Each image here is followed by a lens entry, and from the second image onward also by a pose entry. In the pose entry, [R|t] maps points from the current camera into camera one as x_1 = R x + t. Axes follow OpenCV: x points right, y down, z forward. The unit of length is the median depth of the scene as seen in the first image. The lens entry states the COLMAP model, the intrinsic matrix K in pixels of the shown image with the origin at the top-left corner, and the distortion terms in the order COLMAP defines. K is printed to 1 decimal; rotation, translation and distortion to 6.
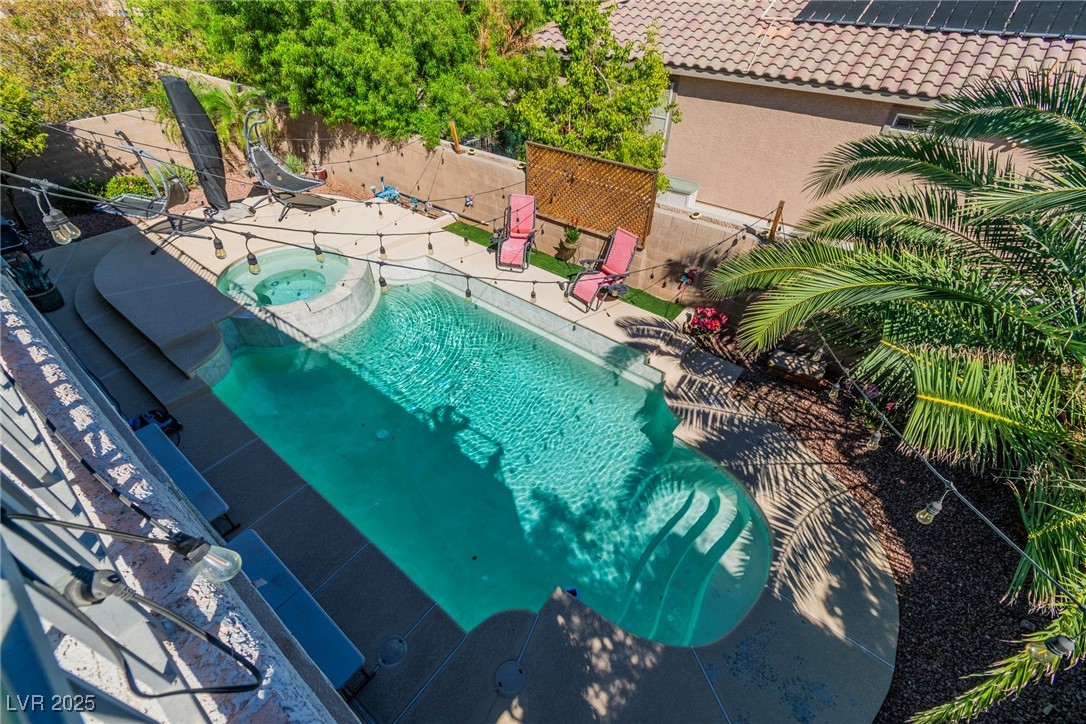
lens RADIAL K [[493.1, 0, 543.0], [0, 493.1, 362.0], [0, 0, 1]] dist [-0.000932, 0.000243]
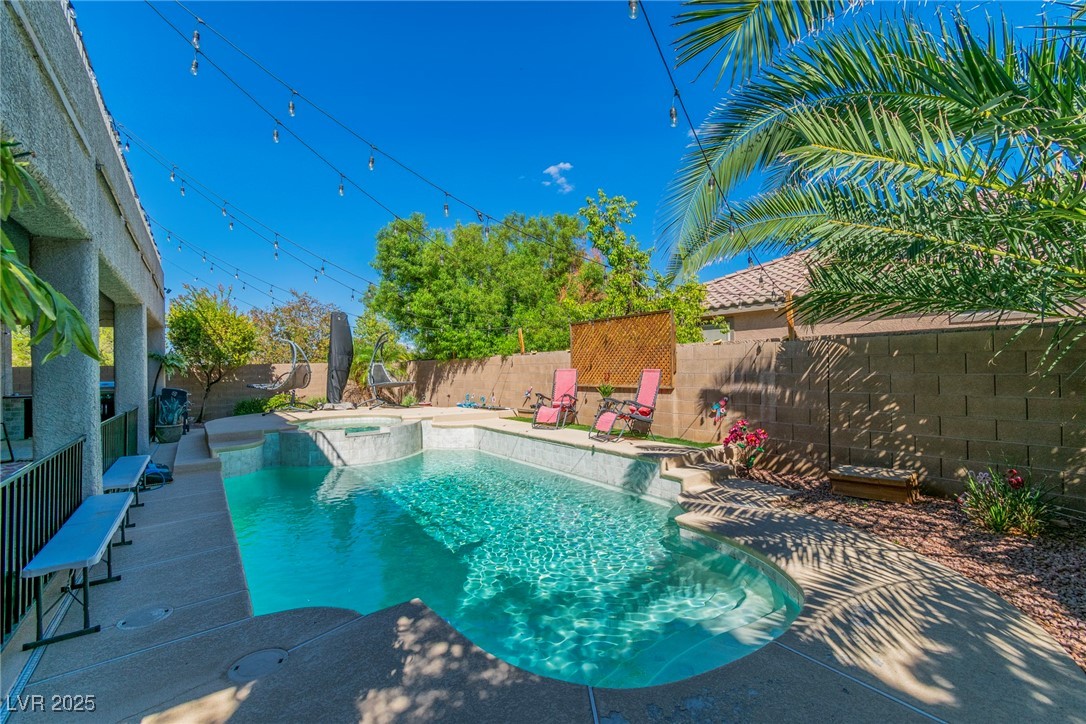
lens RADIAL K [[493.1, 0, 543.0], [0, 493.1, 362.0], [0, 0, 1]] dist [-0.000932, 0.000243]
pose [[0.955076, -0.053432, -0.291506, 0.276901], [-0.158842, 0.738109, -0.655716, 0.455841], [0.250199, 0.672562, 0.696463, 0.261836]]
